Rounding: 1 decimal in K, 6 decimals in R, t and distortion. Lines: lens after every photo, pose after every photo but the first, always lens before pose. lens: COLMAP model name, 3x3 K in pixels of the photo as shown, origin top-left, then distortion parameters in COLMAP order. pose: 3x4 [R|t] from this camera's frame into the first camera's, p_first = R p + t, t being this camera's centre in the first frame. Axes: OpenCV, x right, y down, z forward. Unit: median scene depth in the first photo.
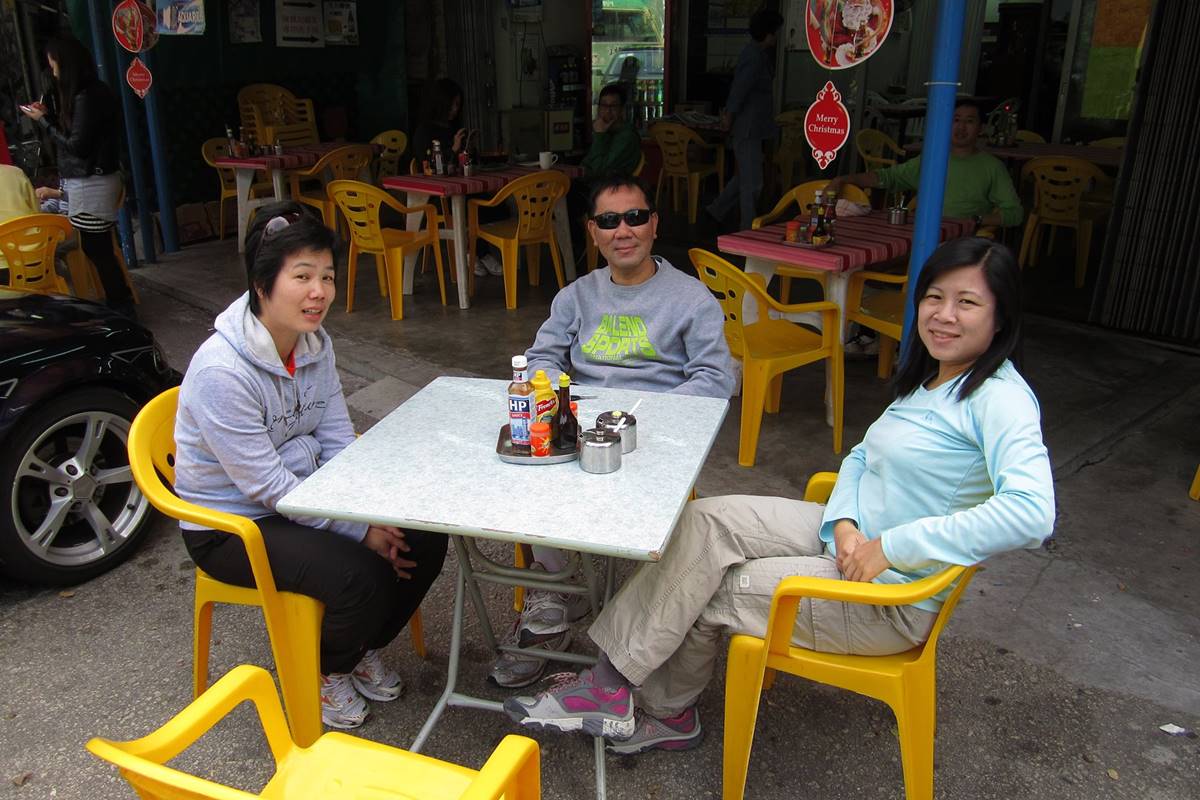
lens RADIAL K [[986.3, 0, 600.0], [0, 986.3, 400.0], [0, 0, 1]] dist [-0.030926, 0.002010]
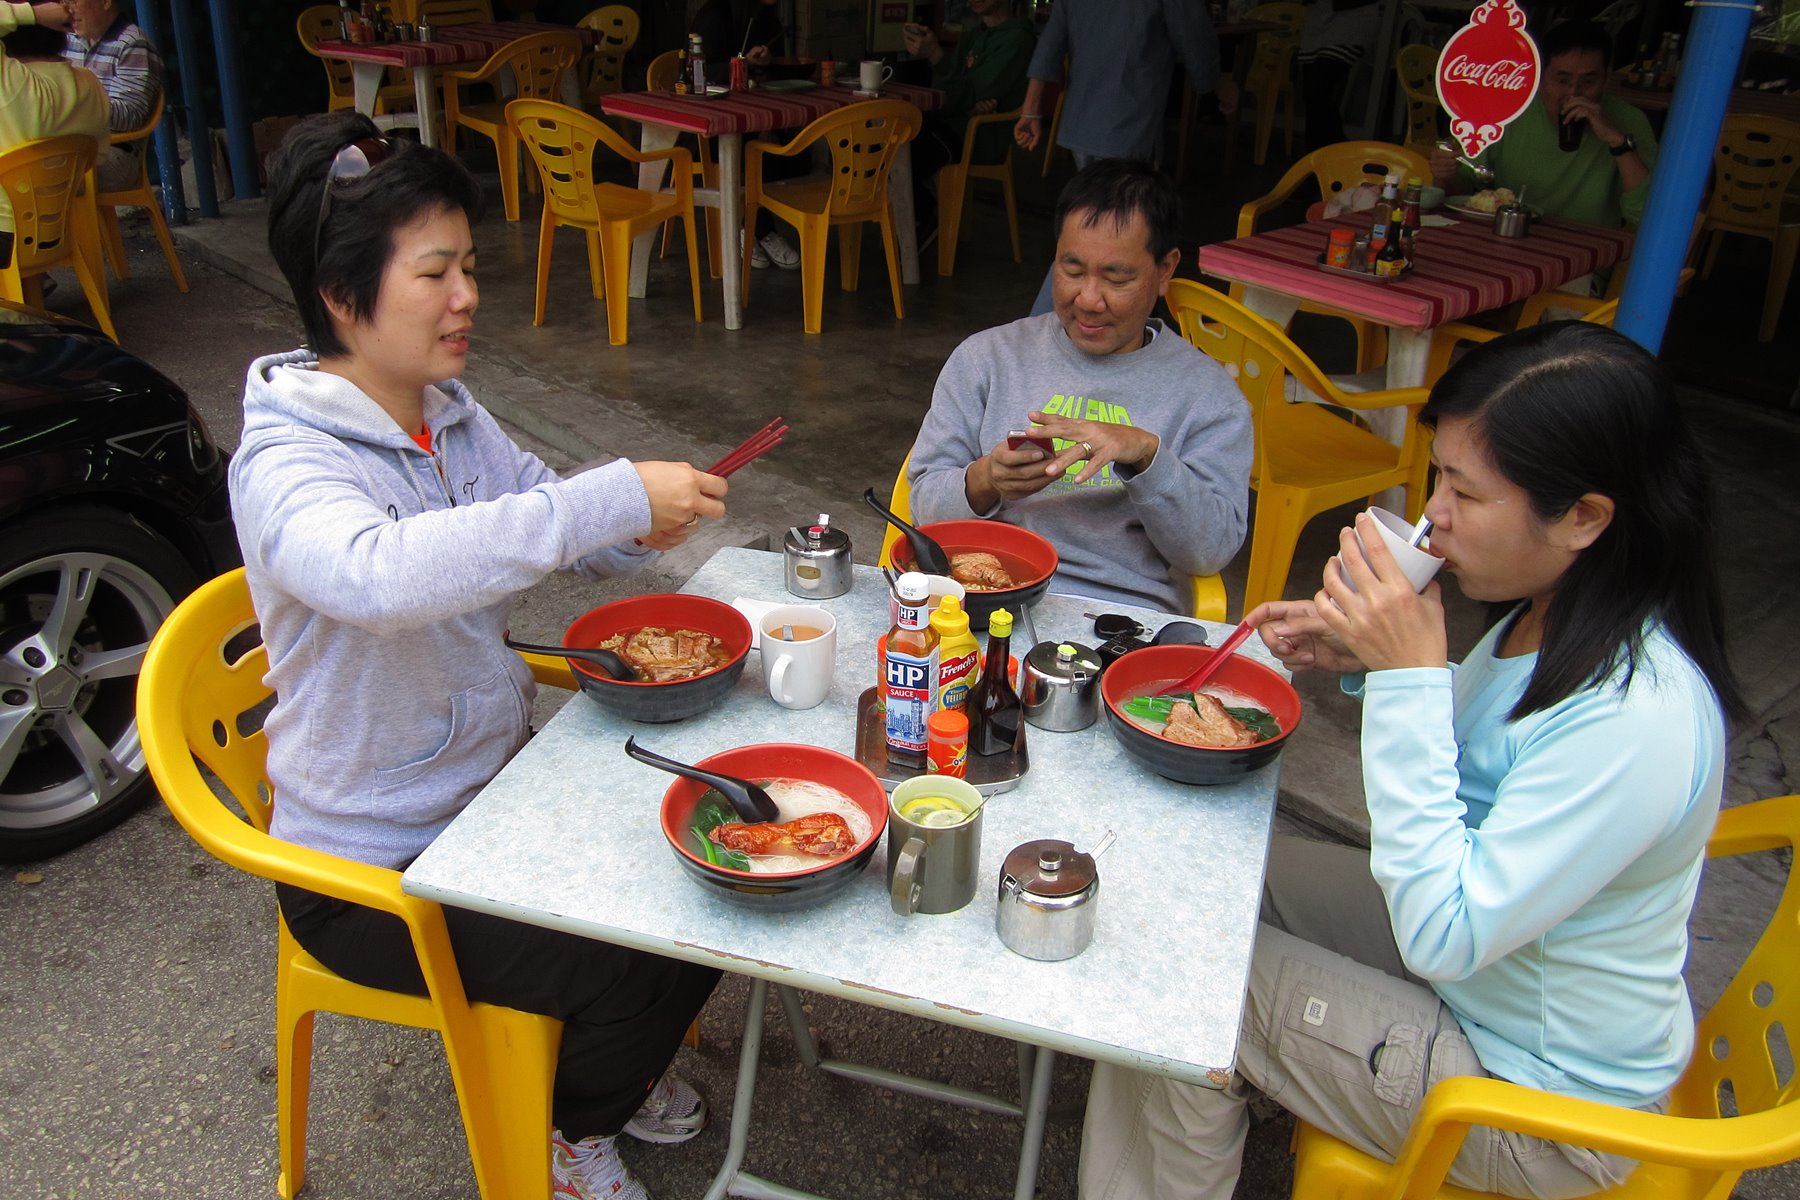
lens RADIAL K [[1478.3, 0, 903.7], [0, 1478.3, 588.8], [0, 0, 1]] dist [-0.031987, 0.004552]
pose [[0.998914, 0.046500, 0.003047, -0.047896], [-0.046552, 0.992755, 0.110772, -0.063199], [0.002126, -0.110793, 0.993841, 0.155111]]
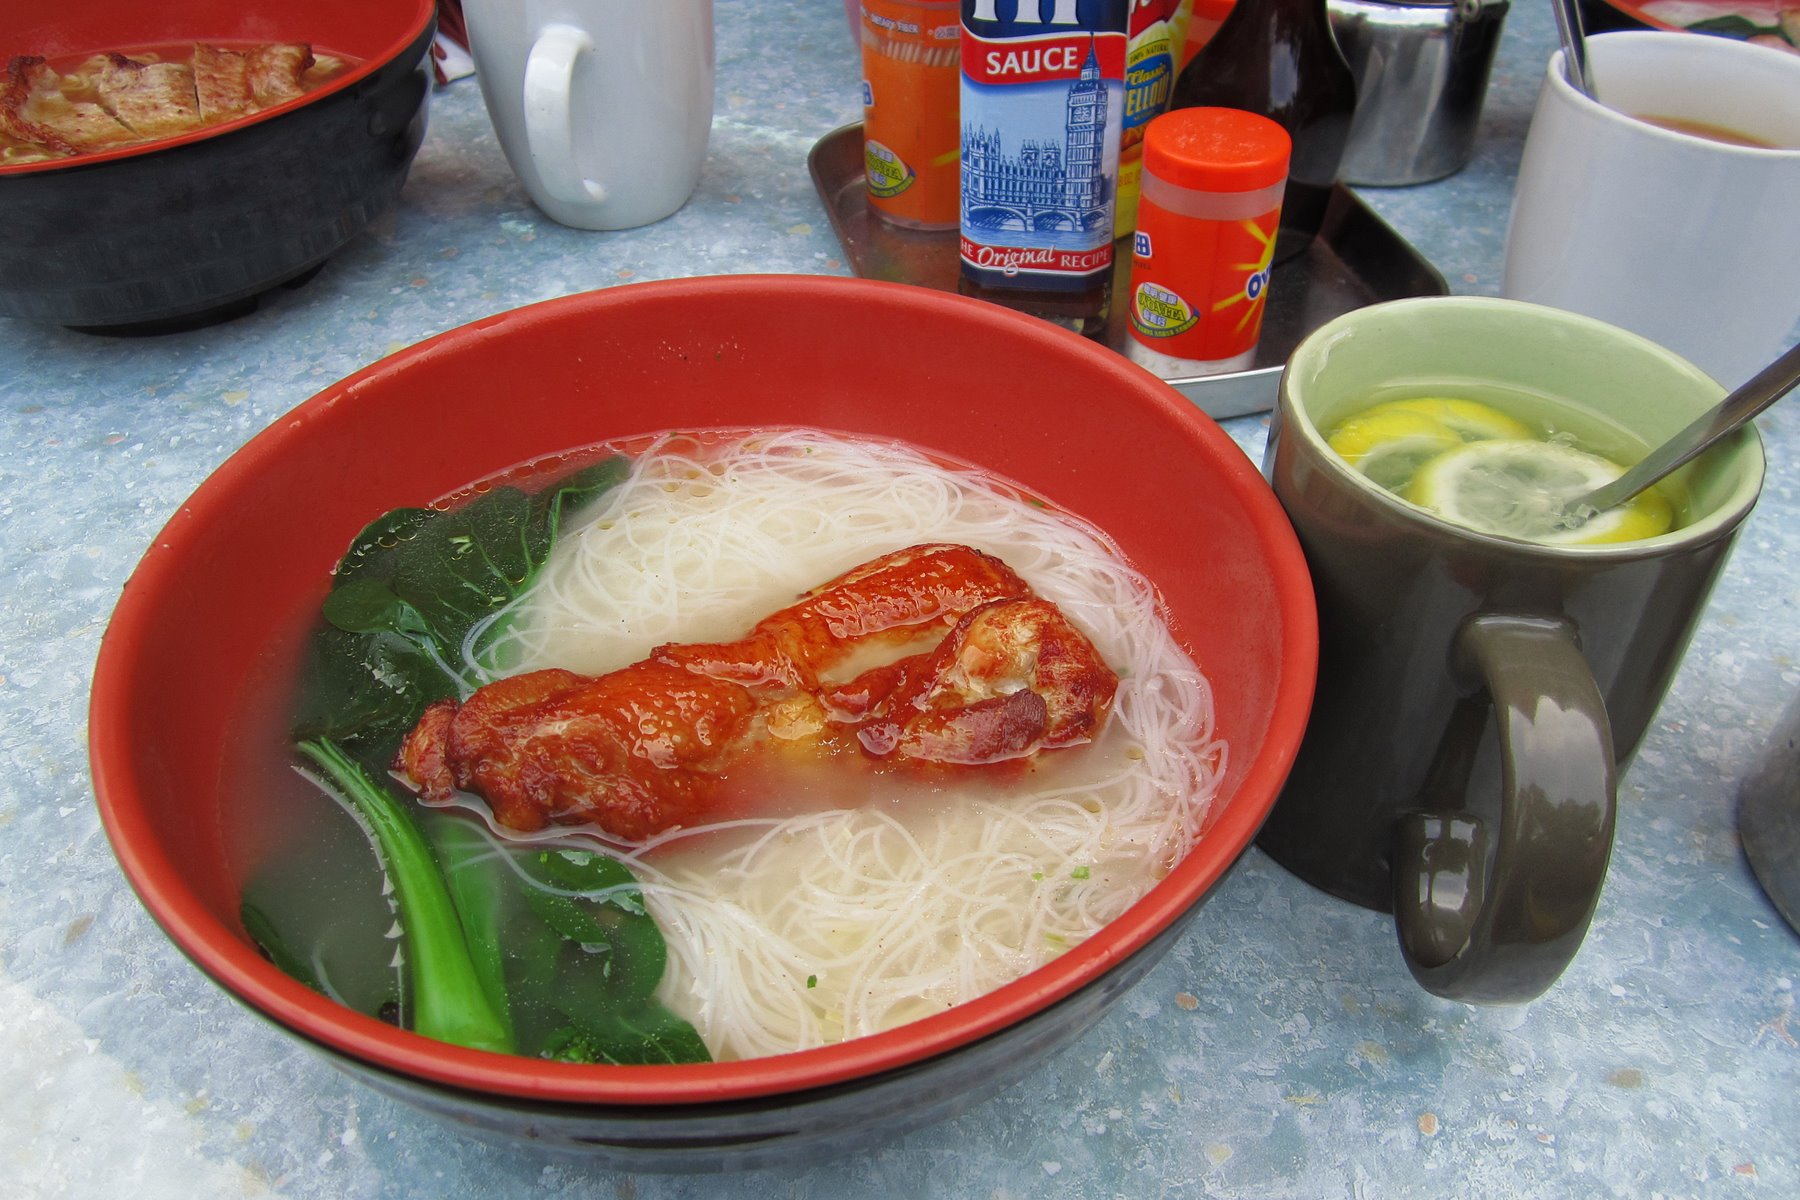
lens RADIAL K [[1478.3, 0, 903.7], [0, 1478.3, 588.8], [0, 0, 1]] dist [-0.031987, 0.004552]
pose [[0.976386, -0.130170, 0.172412, -0.078510], [0.064702, 0.937650, 0.341506, 0.007308], [-0.206116, -0.322287, 0.923930, 0.436175]]
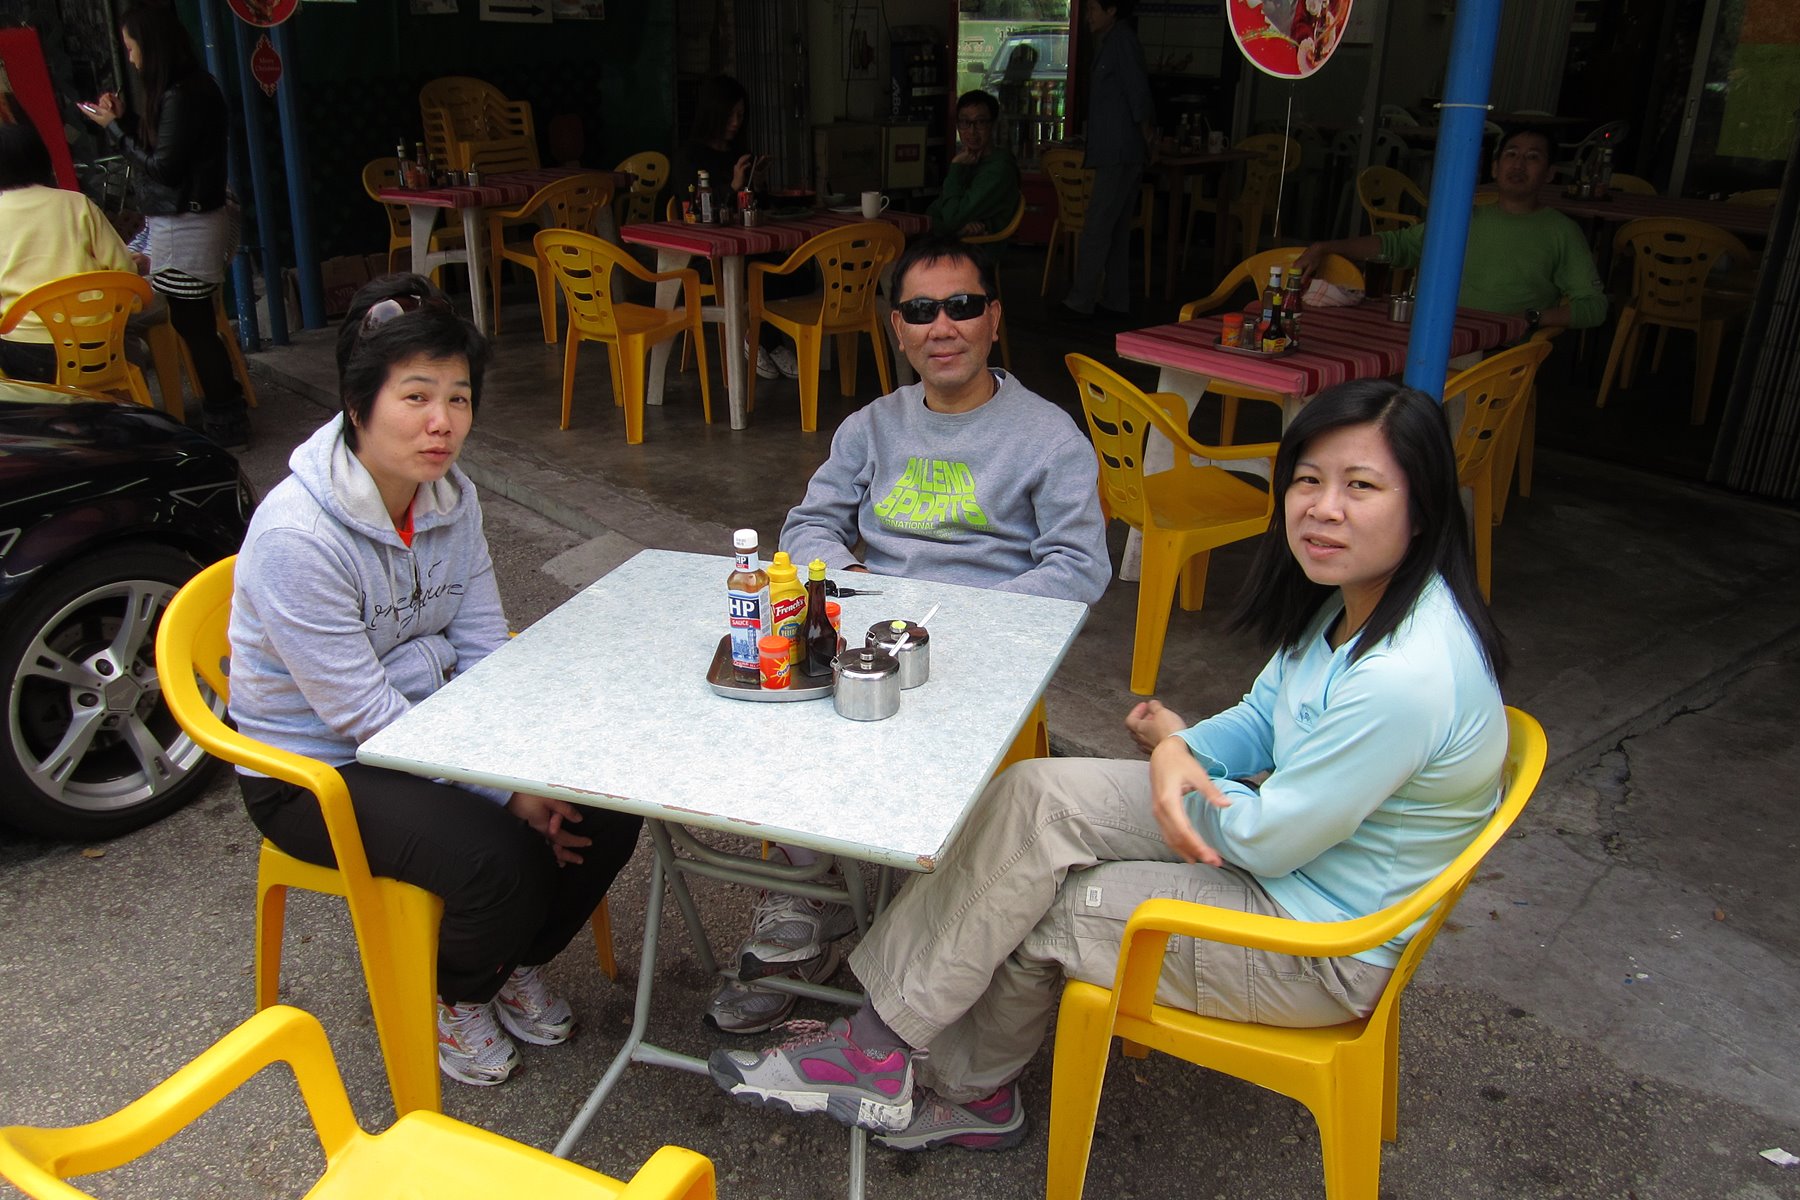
lens RADIAL K [[1479.5, 0, 900.0], [0, 1479.5, 600.0], [0, 0, 1]] dist [-0.030926, 0.002010]
pose [[0.998163, 0.035764, -0.048908, 0.035518], [-0.034433, 0.999020, 0.027801, -0.015913], [0.049855, -0.026066, 0.998416, 0.028917]]
